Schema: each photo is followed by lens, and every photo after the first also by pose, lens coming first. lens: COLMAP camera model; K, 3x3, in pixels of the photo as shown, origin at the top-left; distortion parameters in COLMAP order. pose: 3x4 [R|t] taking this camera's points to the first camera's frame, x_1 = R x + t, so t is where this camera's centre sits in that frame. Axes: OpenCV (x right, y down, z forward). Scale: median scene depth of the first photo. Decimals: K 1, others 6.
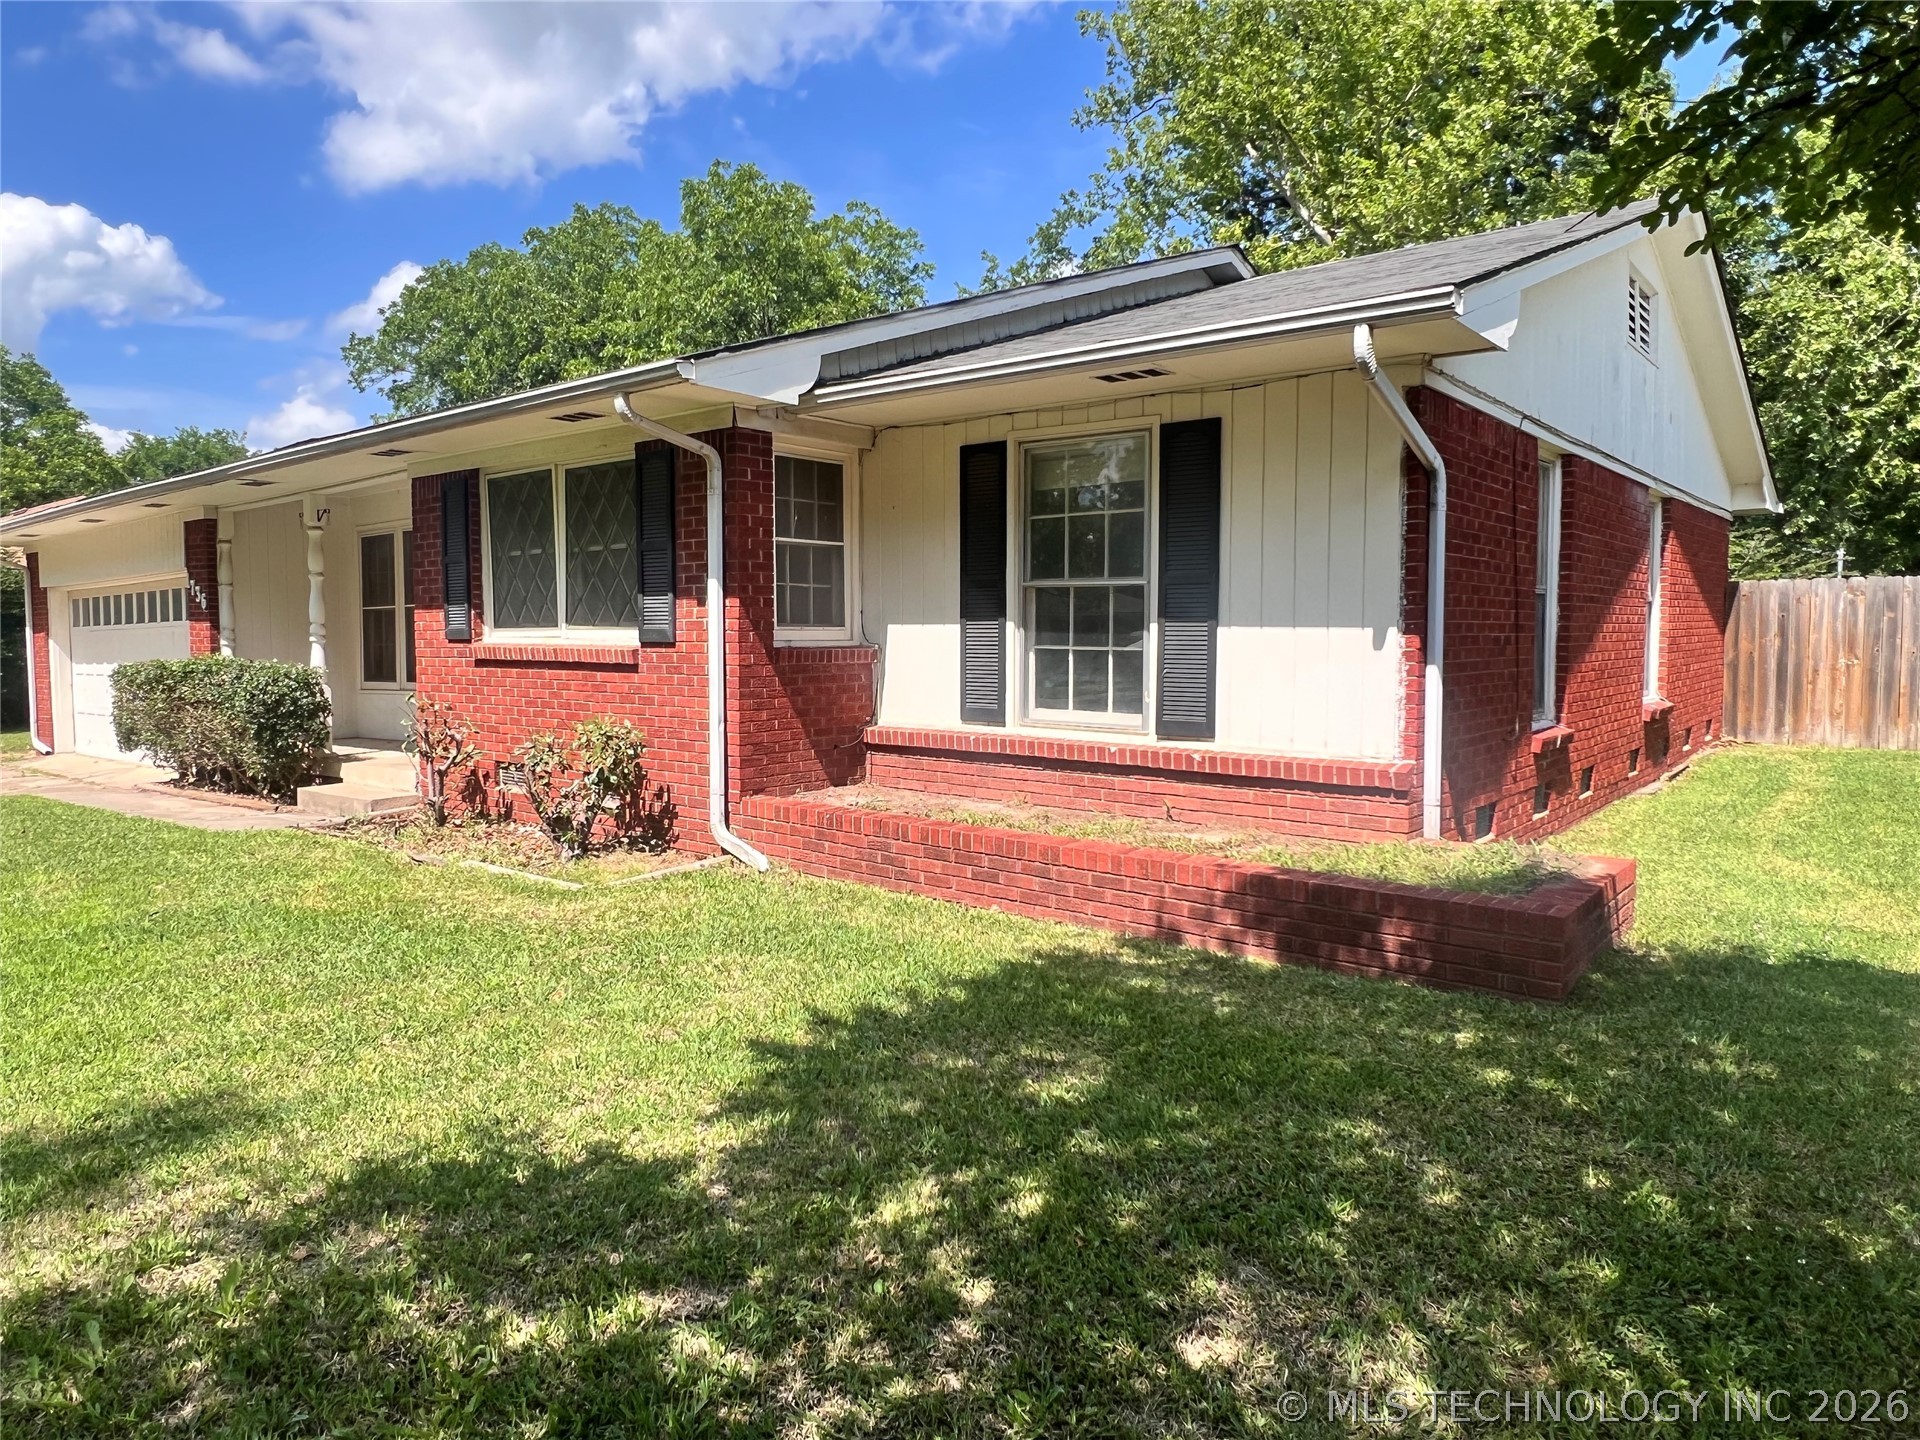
lens RADIAL K [[1240.5, 0, 962.1], [0, 1240.5, 668.1], [0, 0, 1]] dist [-0.008562, 0.001963]
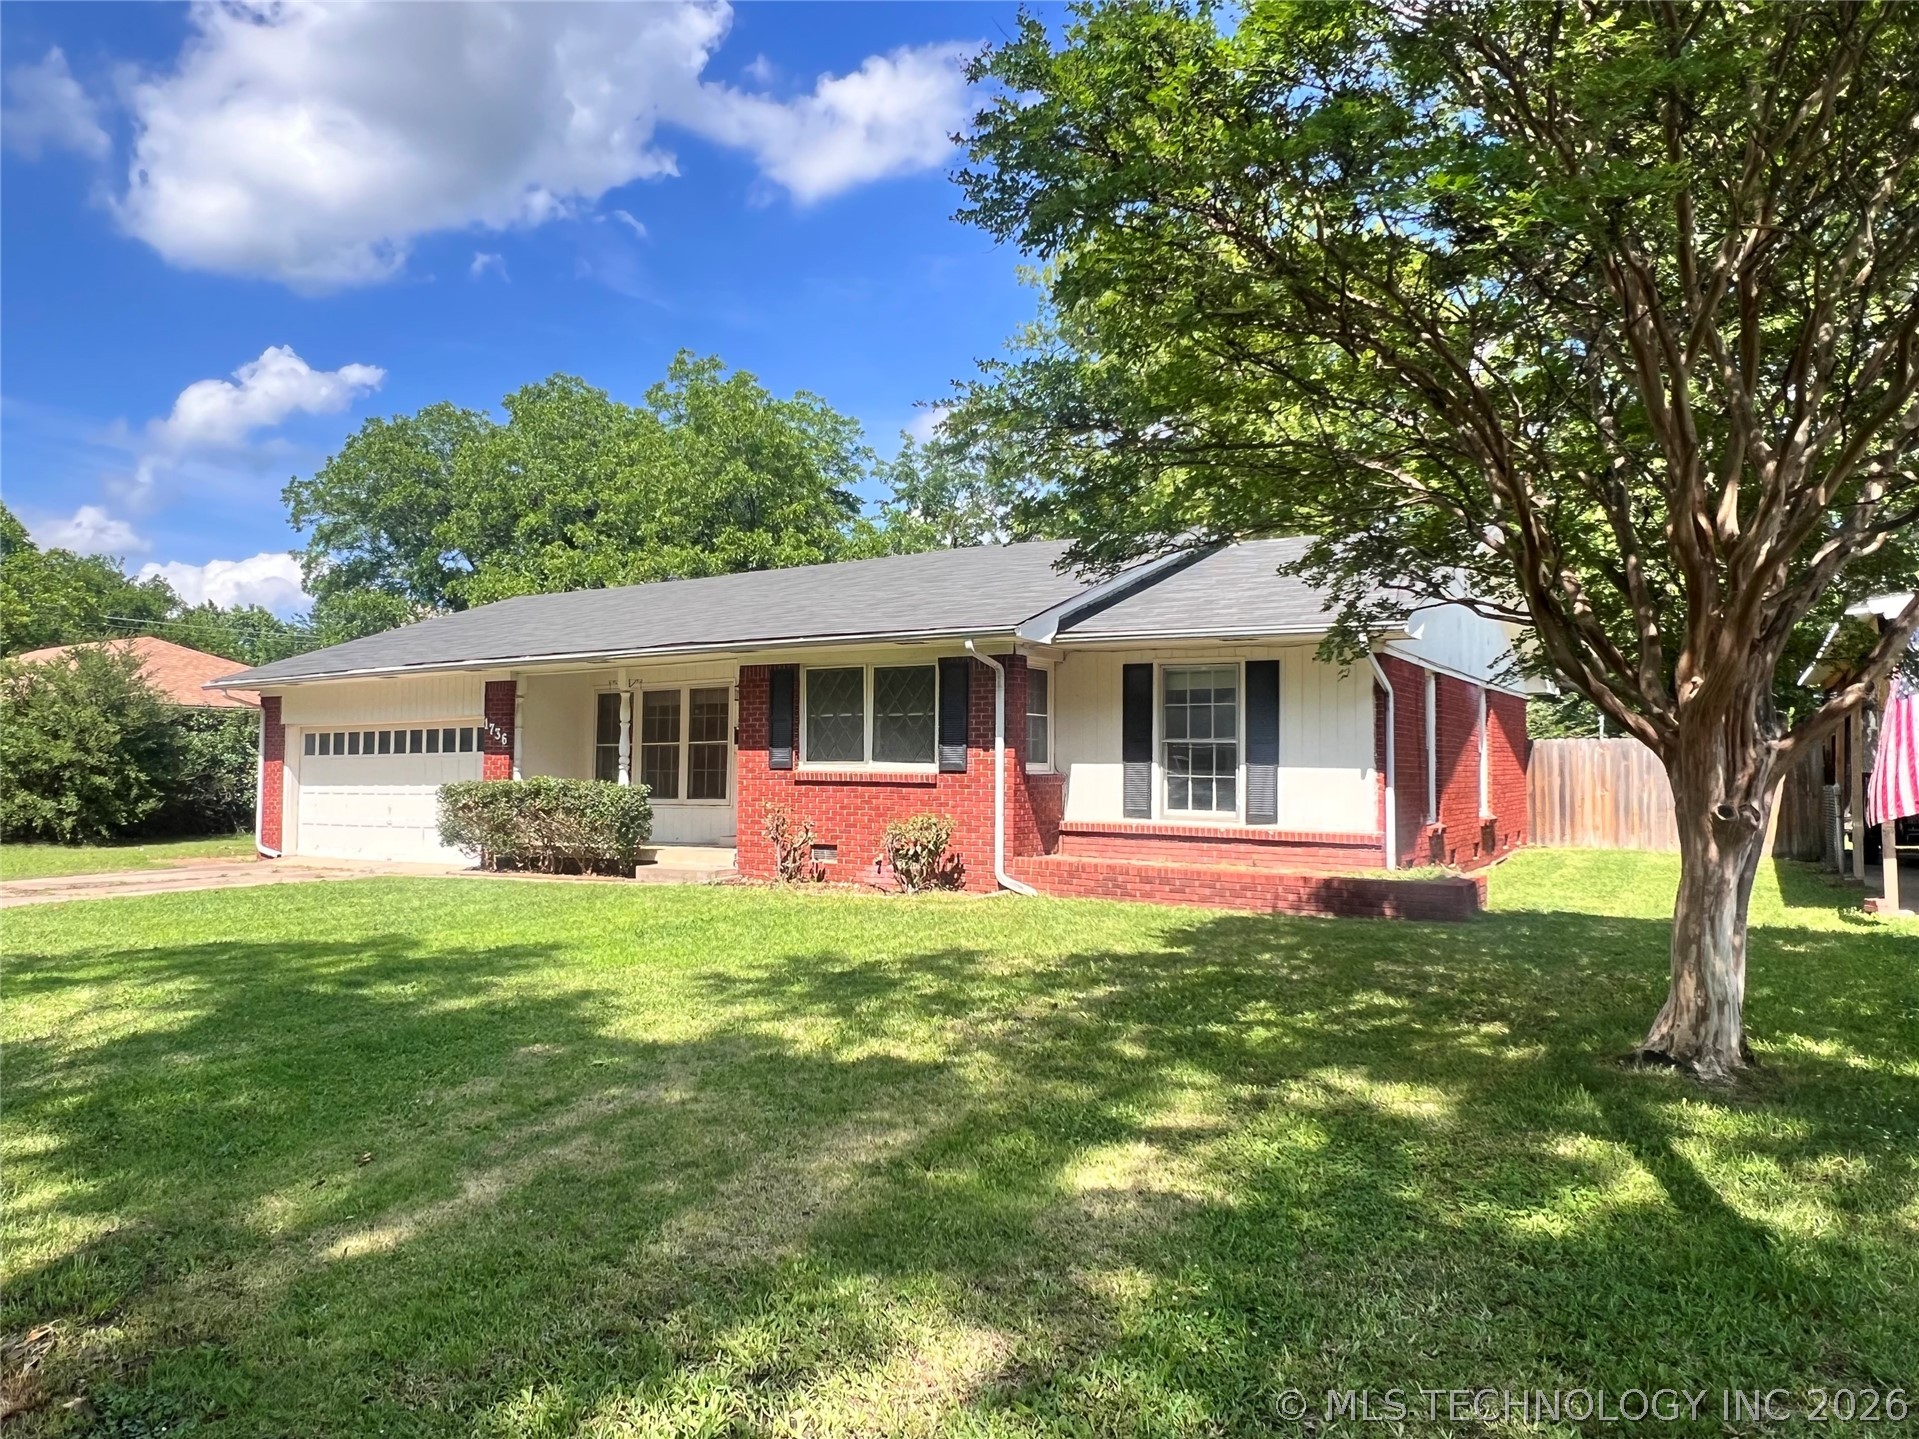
lens RADIAL K [[1239.8, 0, 961.6], [0, 1239.8, 667.6], [0, 0, 1]] dist [-0.008562, 0.001963]
pose [[0.992654, 0.021016, 0.119145, -0.455754], [-0.007673, 0.993751, -0.111356, 0.029578], [-0.120741, 0.109623, 0.986613, -0.767670]]
